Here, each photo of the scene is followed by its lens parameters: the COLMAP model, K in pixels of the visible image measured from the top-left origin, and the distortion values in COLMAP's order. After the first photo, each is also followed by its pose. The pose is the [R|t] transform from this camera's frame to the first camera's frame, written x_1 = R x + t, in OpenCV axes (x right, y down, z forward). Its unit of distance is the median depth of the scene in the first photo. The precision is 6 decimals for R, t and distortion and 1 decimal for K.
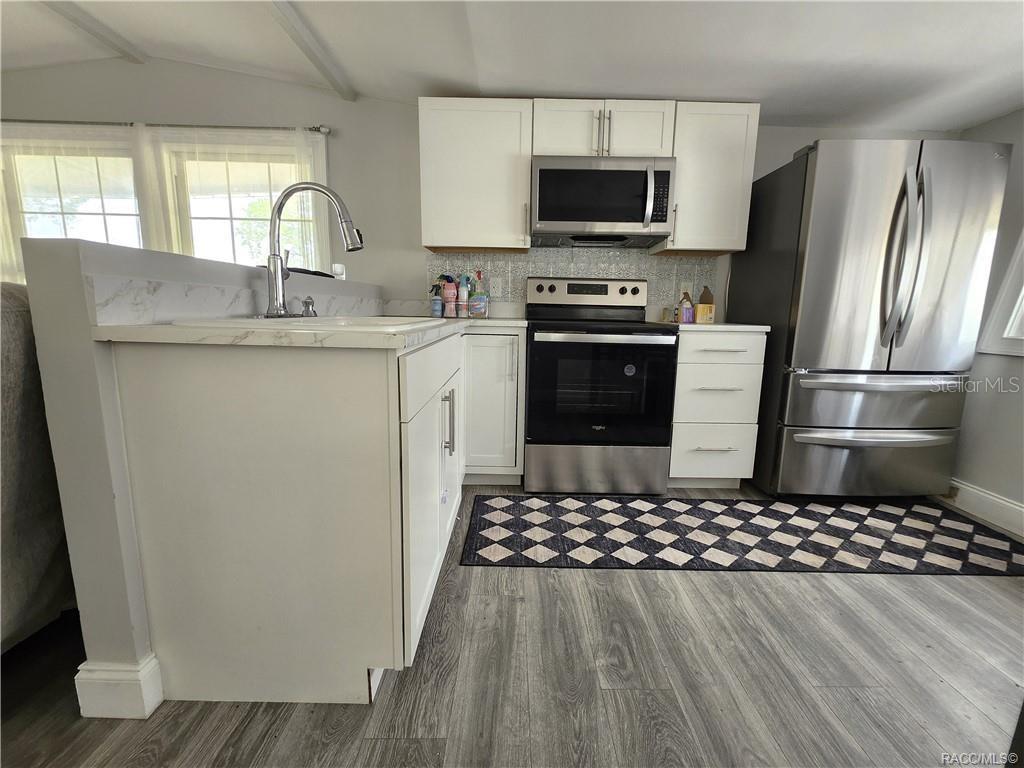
lens RADIAL K [[411.9, 0, 514.2], [0, 411.9, 376.3], [0, 0, 1]] dist [-0.001405, -0.000497]
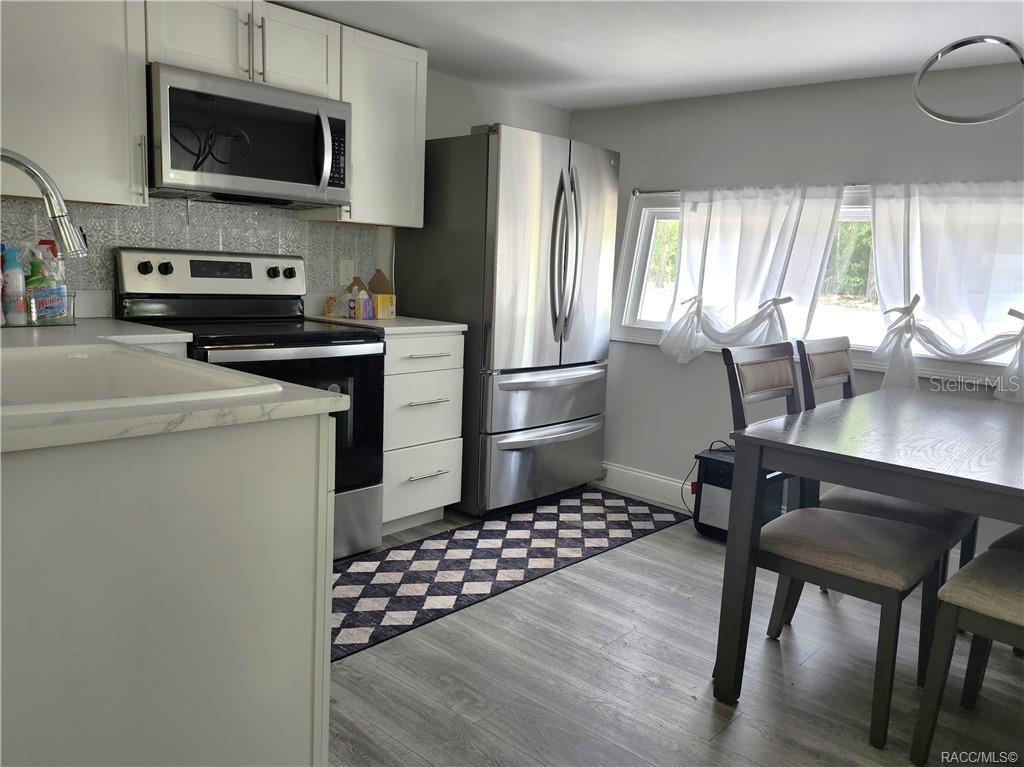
lens RADIAL K [[773.5, 0, 508.5], [0, 773.5, 400.1], [0, 0, 1]] dist [0.103748, -0.146992]
pose [[0.683925, -0.115986, 0.720274, -0.507447], [0.090516, 0.993144, 0.073977, -0.073772], [-0.723916, 0.014602, 0.689734, -0.189769]]
